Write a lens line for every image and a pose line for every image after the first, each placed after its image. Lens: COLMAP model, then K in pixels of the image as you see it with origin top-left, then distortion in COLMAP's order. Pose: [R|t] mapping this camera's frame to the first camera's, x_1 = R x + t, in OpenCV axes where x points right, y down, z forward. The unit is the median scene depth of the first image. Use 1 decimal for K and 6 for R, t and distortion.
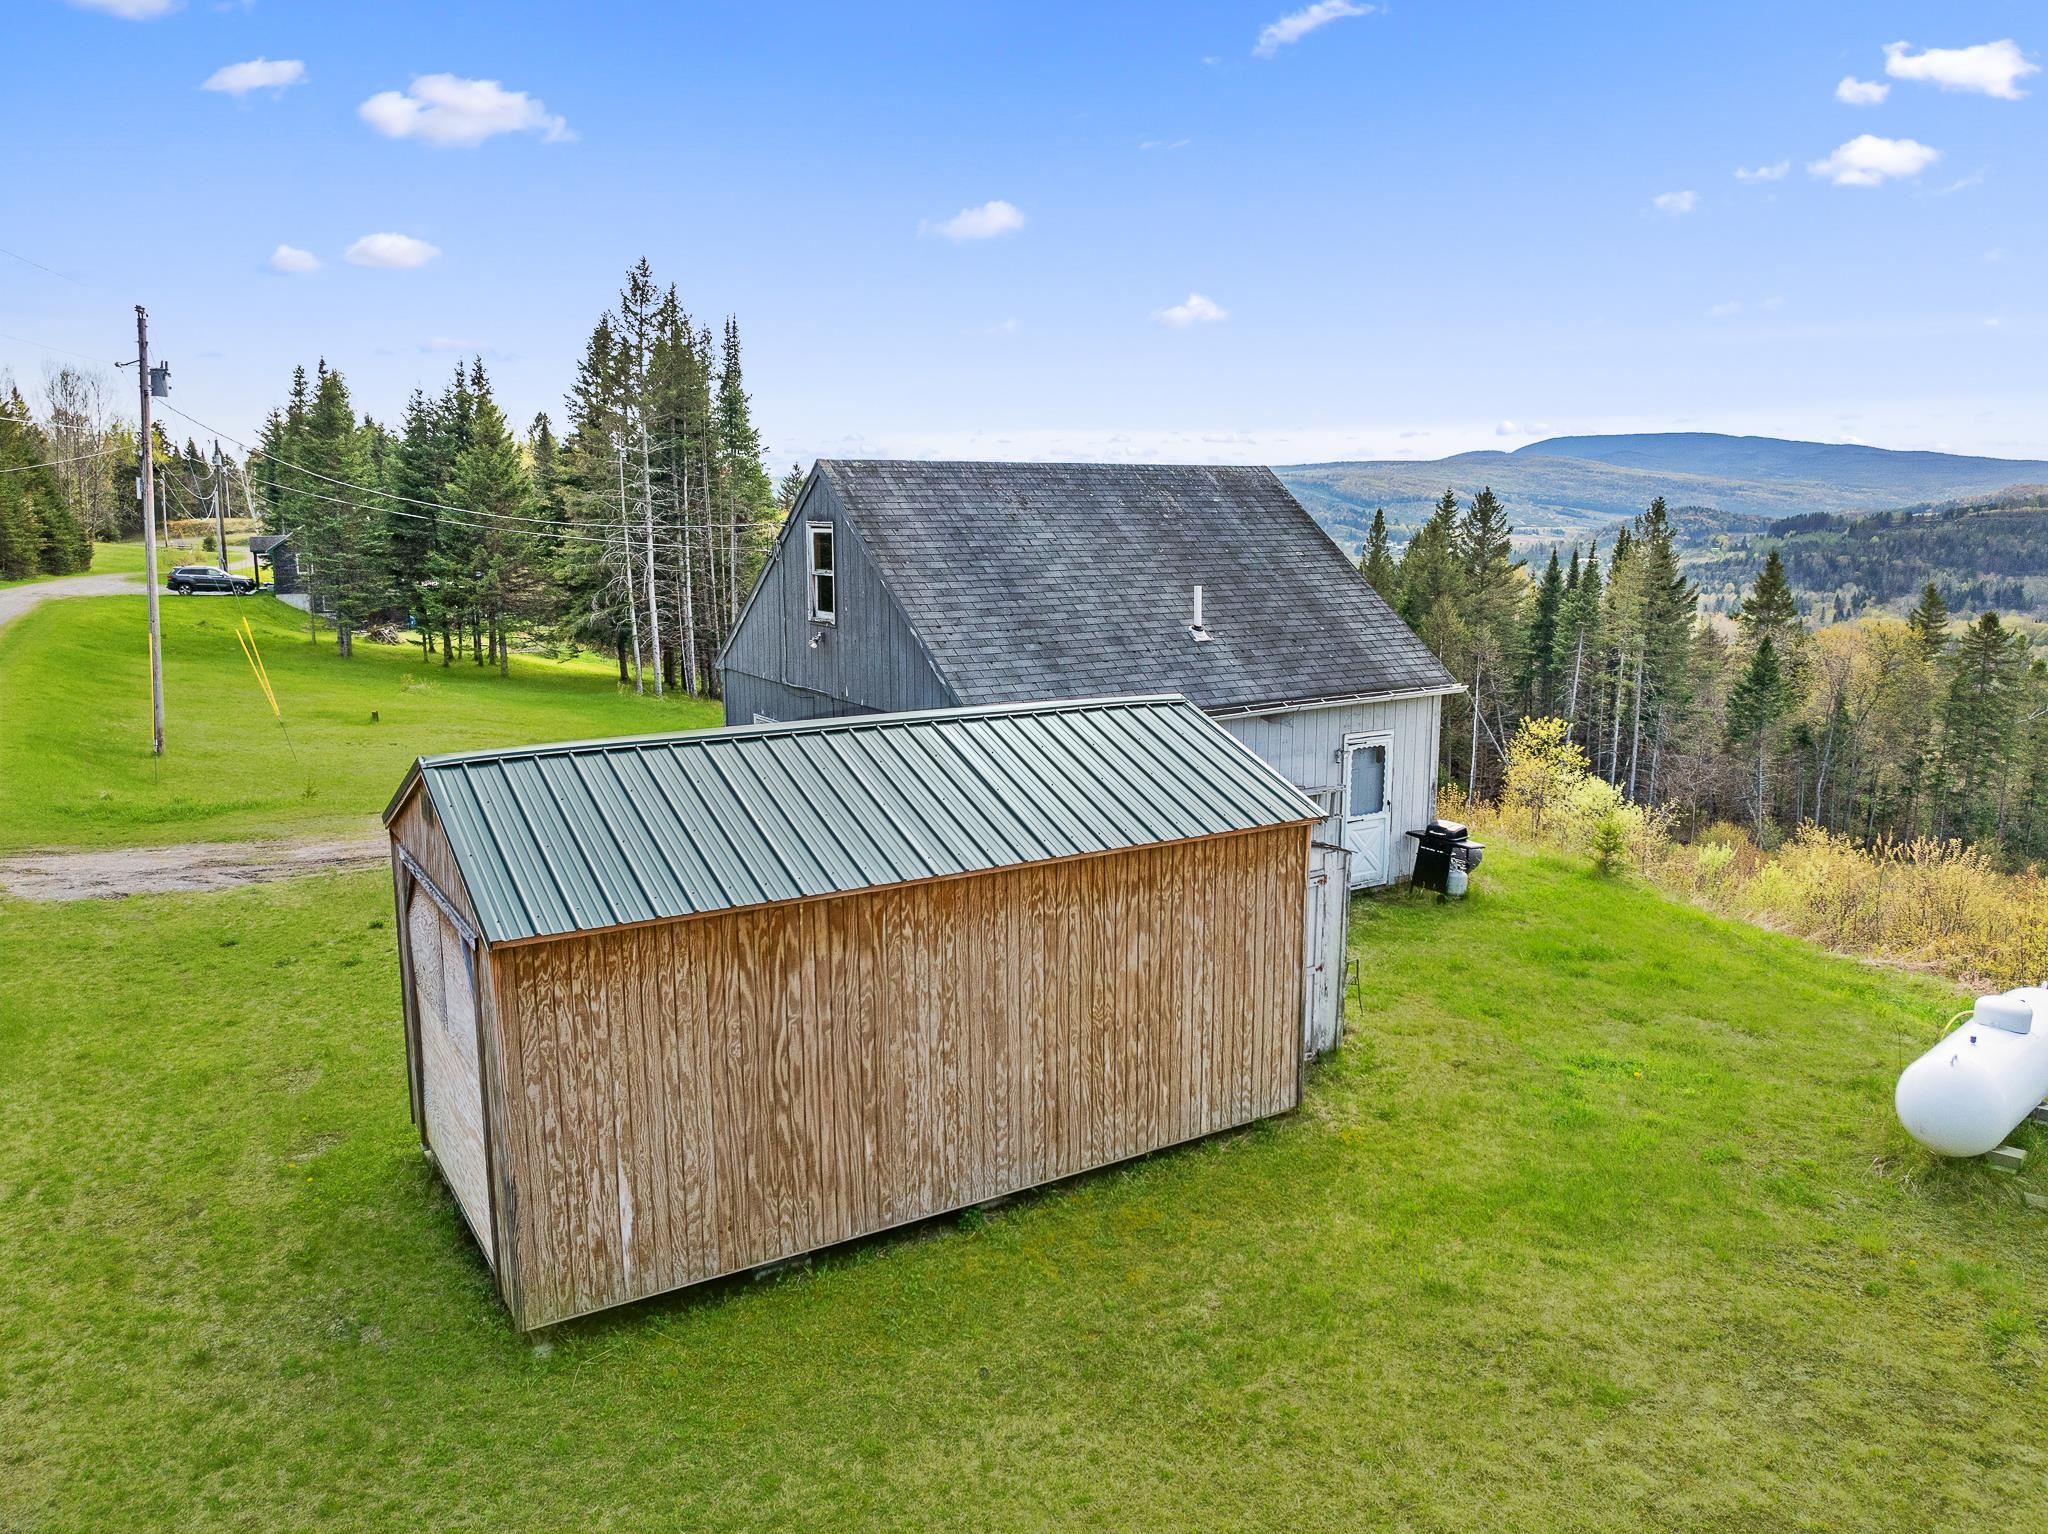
lens RADIAL K [[1446.3, 0, 1028.4], [0, 1446.3, 767.0], [0, 0, 1]] dist [-0.053989, 0.020973]
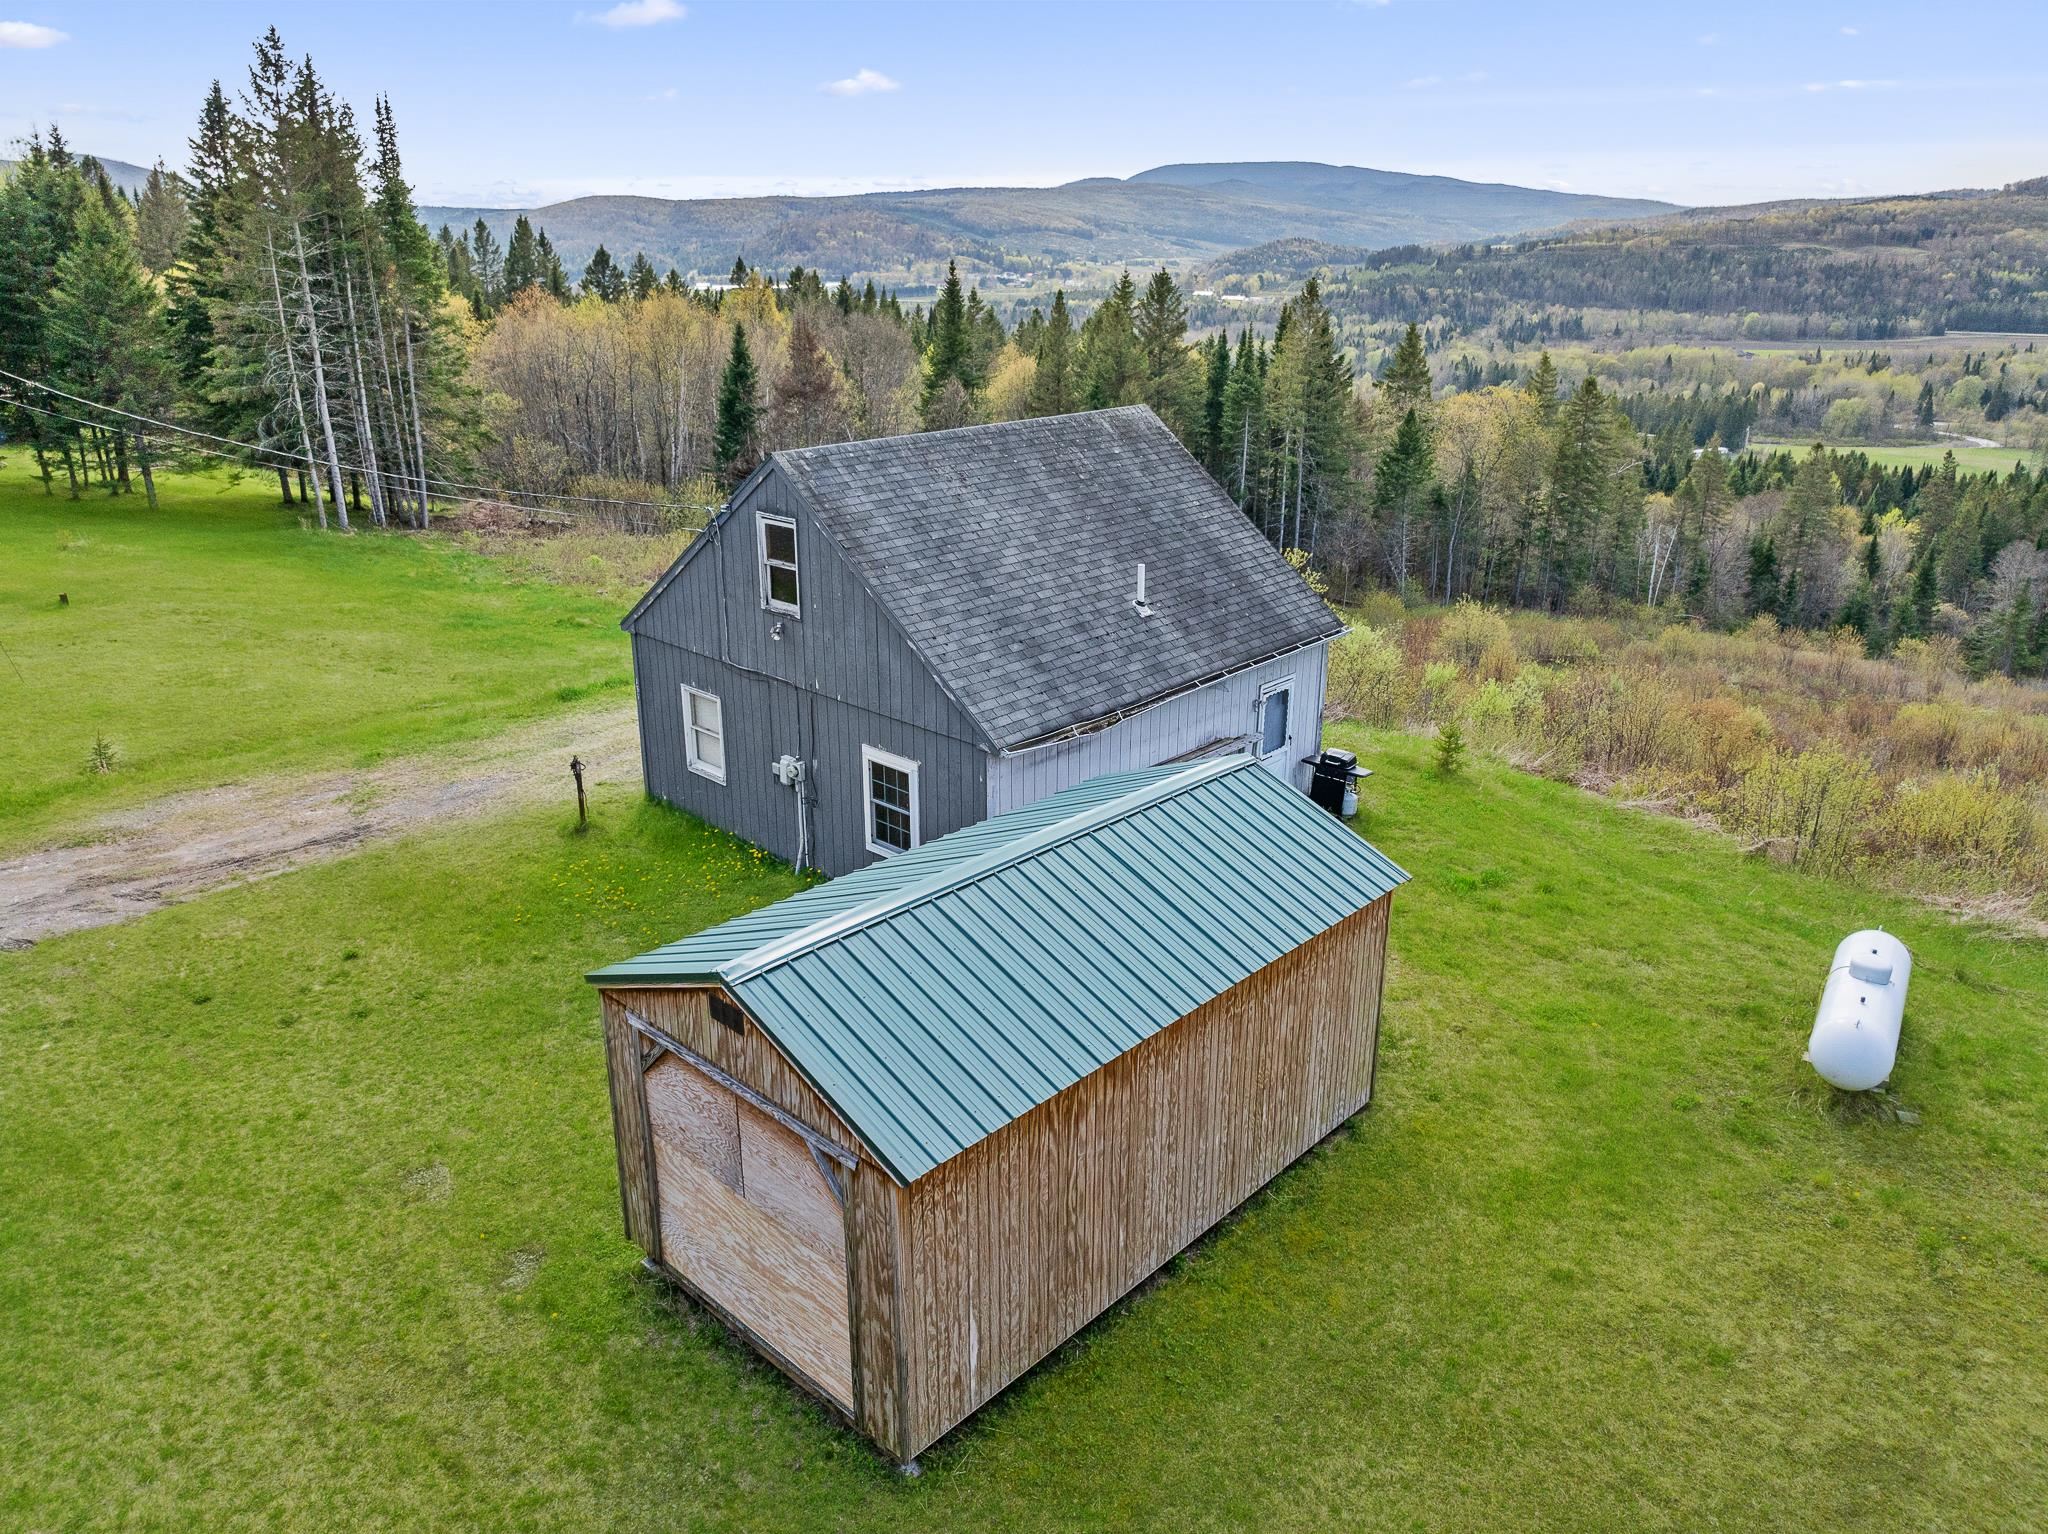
lens RADIAL K [[1436.9, 0, 1029.3], [0, 1436.9, 769.7], [0, 0, 1]] dist [-0.060263, 0.035362]
pose [[0.967456, -0.083658, 0.238810, -0.058748], [0.039492, 0.982121, 0.184062, -0.044796], [-0.249938, -0.168641, 0.953463, -0.004688]]
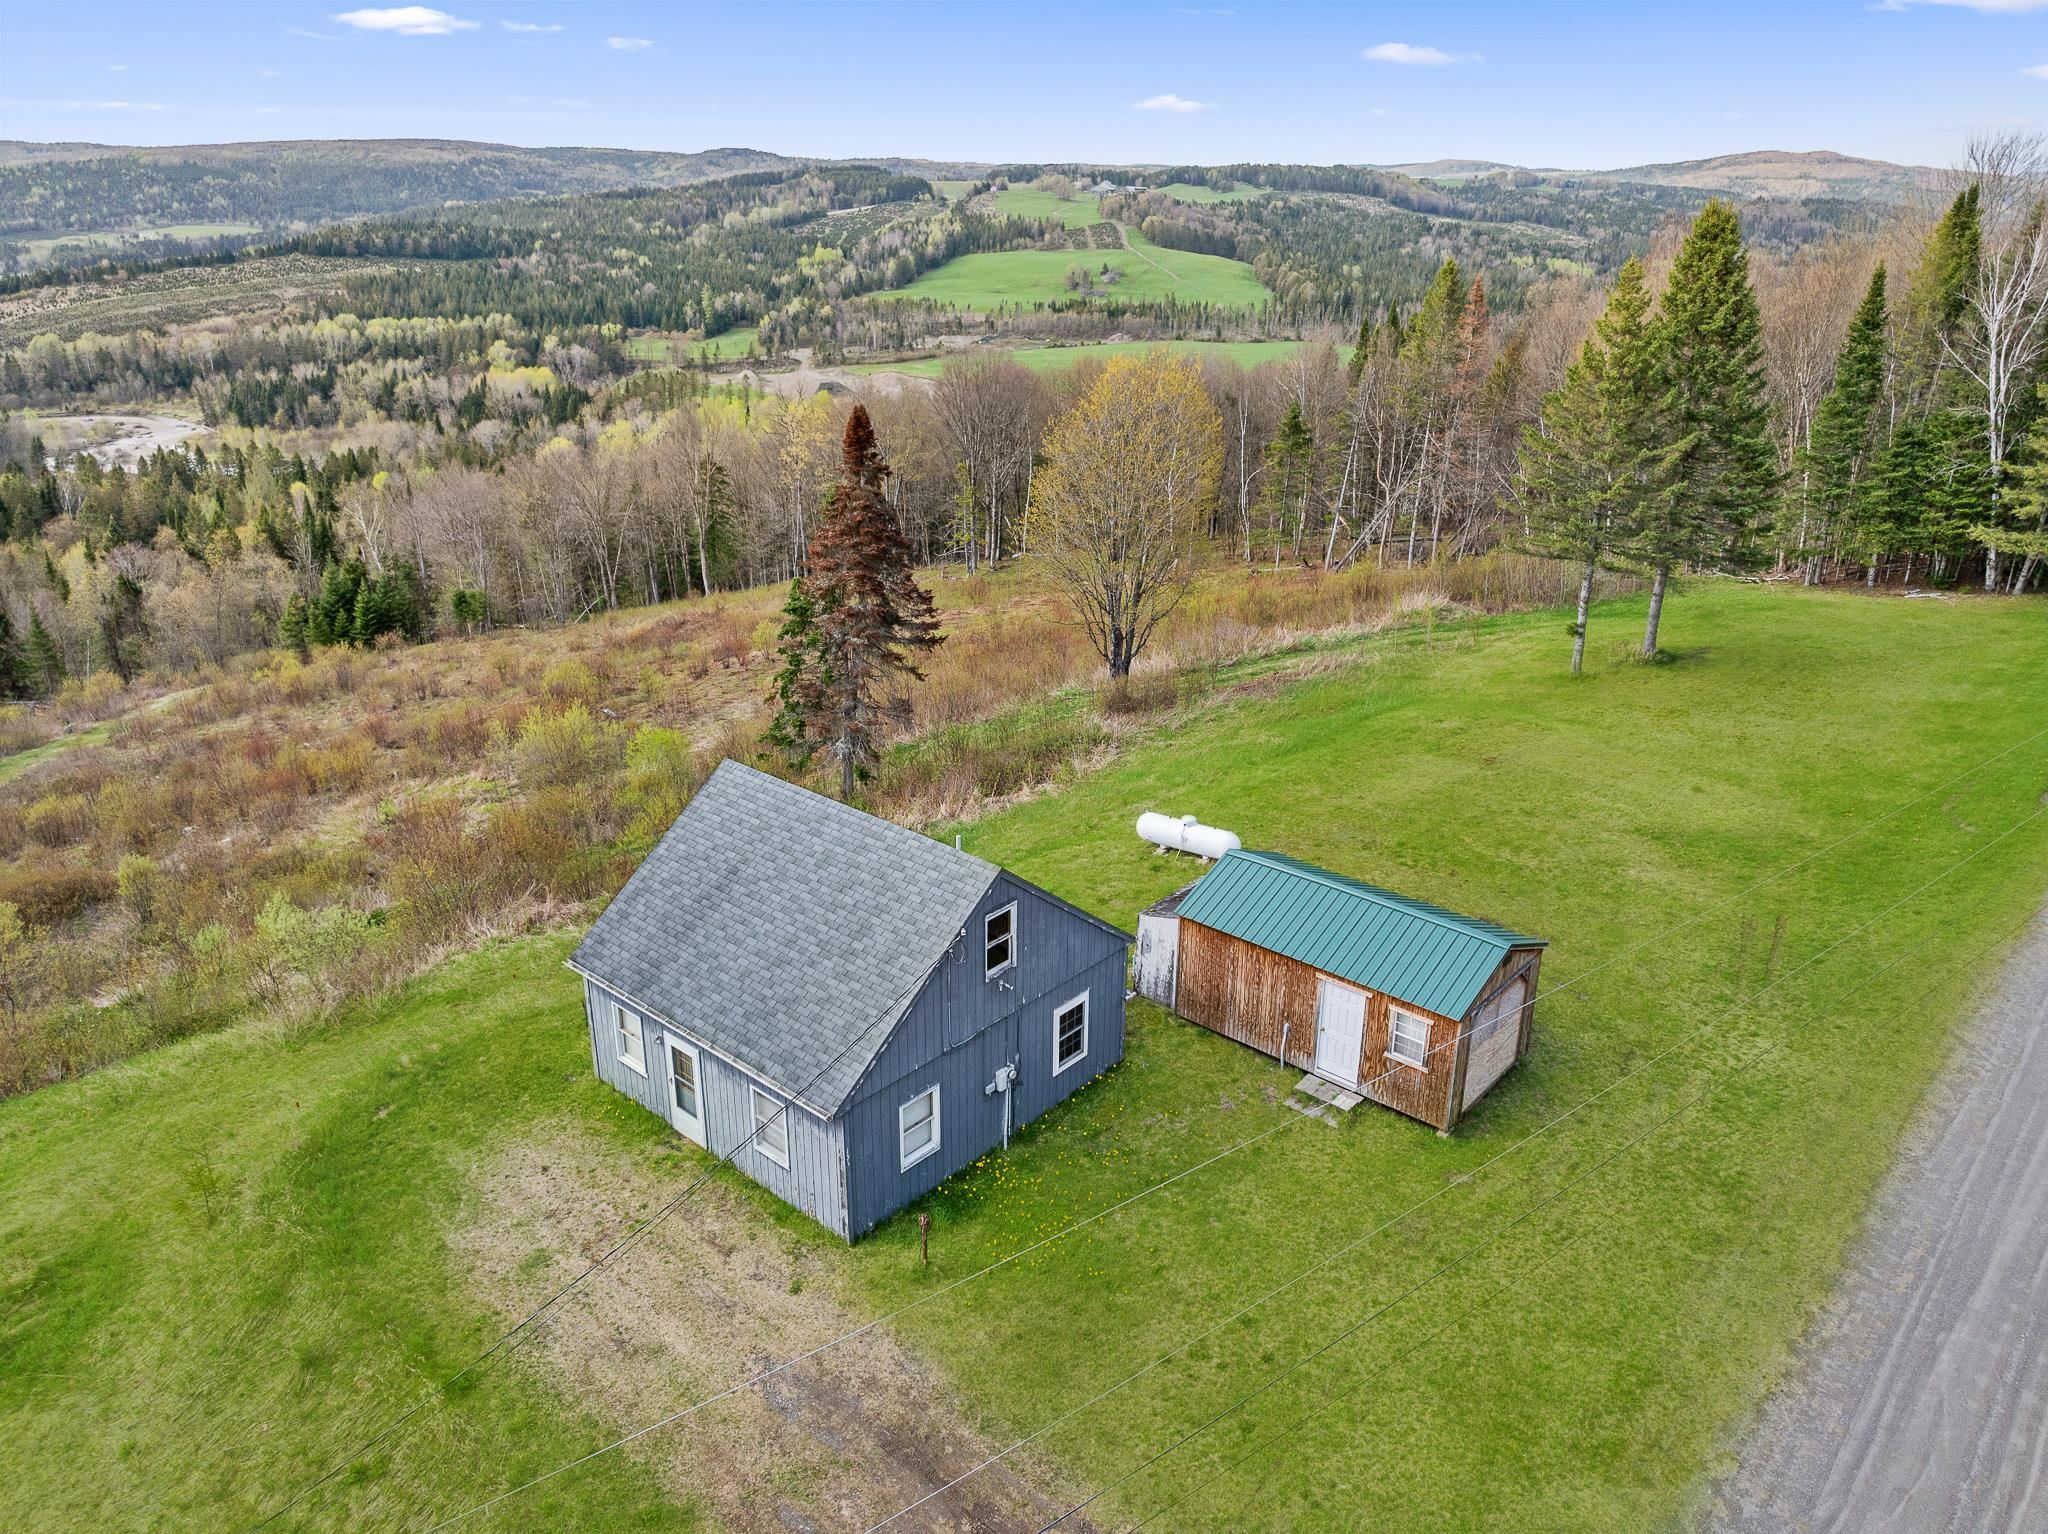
lens RADIAL K [[1449.4, 0, 1035.0], [0, 1449.4, 771.7], [0, 0, 1]] dist [-0.071615, 0.042429]
pose [[-0.286147, -0.357092, 0.889160, -0.340310], [0.157252, 0.897879, 0.411200, -0.216942], [-0.945194, 0.257486, -0.200772, 0.313876]]
